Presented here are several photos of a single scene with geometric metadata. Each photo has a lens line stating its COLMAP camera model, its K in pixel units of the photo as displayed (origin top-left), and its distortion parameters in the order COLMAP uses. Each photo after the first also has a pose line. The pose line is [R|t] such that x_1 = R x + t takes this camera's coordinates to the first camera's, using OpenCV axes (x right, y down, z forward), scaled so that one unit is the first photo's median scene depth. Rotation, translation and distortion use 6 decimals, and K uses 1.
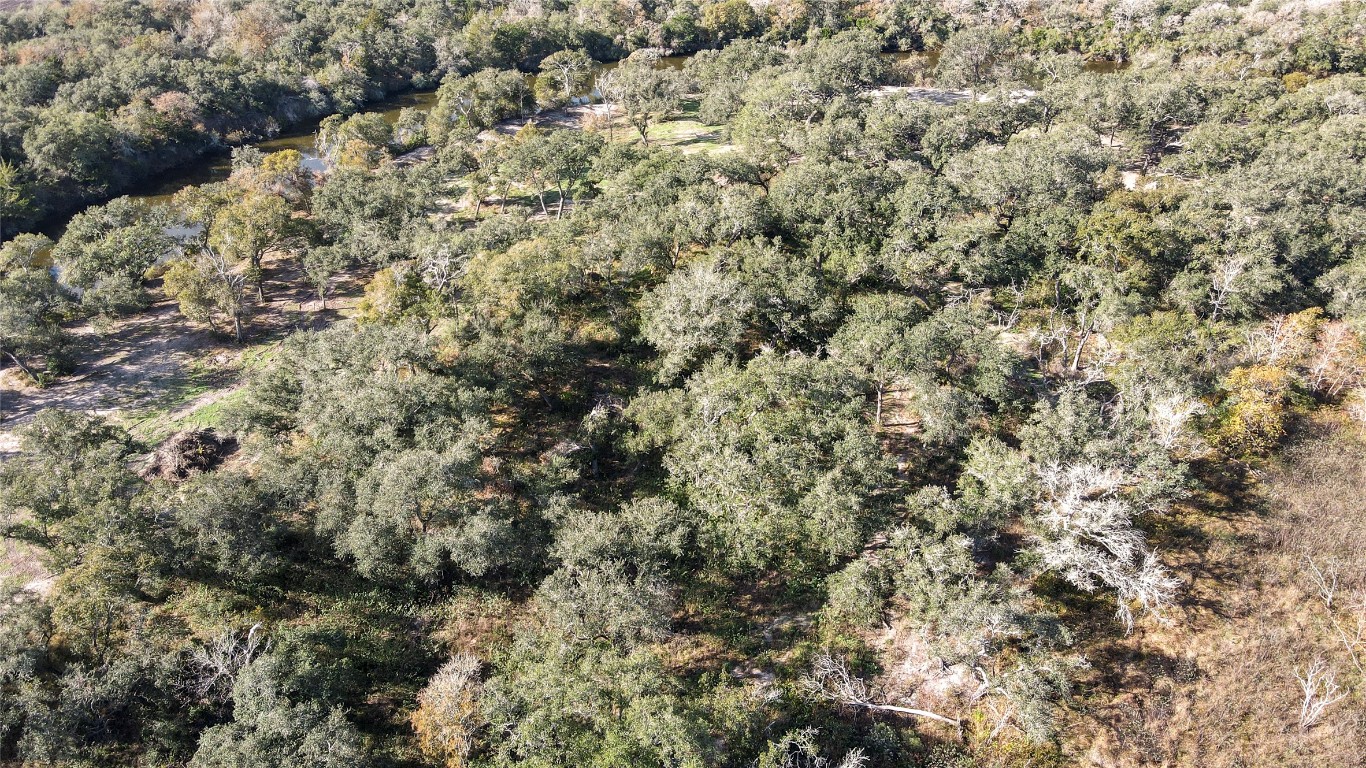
lens RADIAL K [[1040.8, 0, 683.0], [0, 1040.8, 384.0], [0, 0, 1]] dist [0.009351, 0.008686]
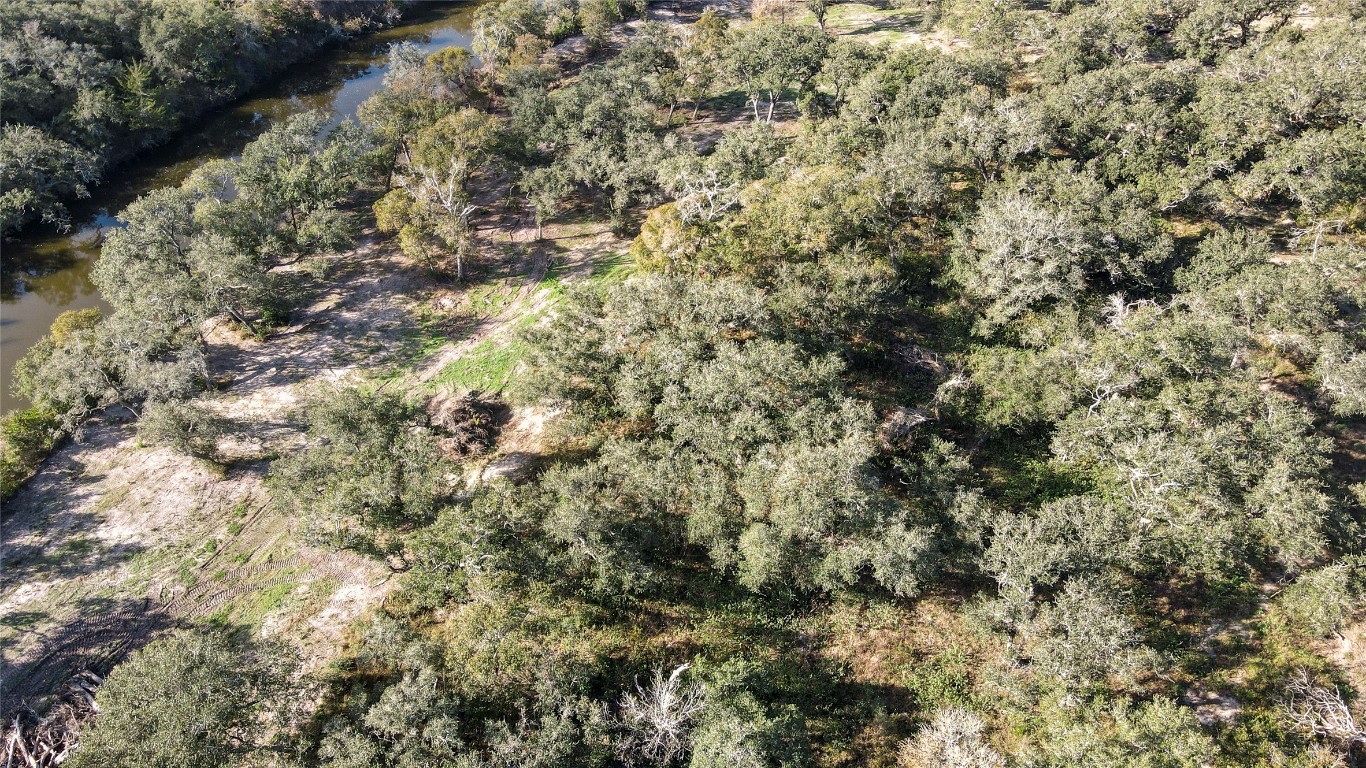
lens RADIAL K [[1040.8, 0, 683.0], [0, 1040.8, 384.0], [0, 0, 1]] dist [0.009351, 0.008686]
pose [[0.999866, -0.008926, 0.013730, -0.265524], [0.007154, 0.992245, 0.124095, -0.066396], [-0.014732, -0.123980, 0.992175, 0.115591]]
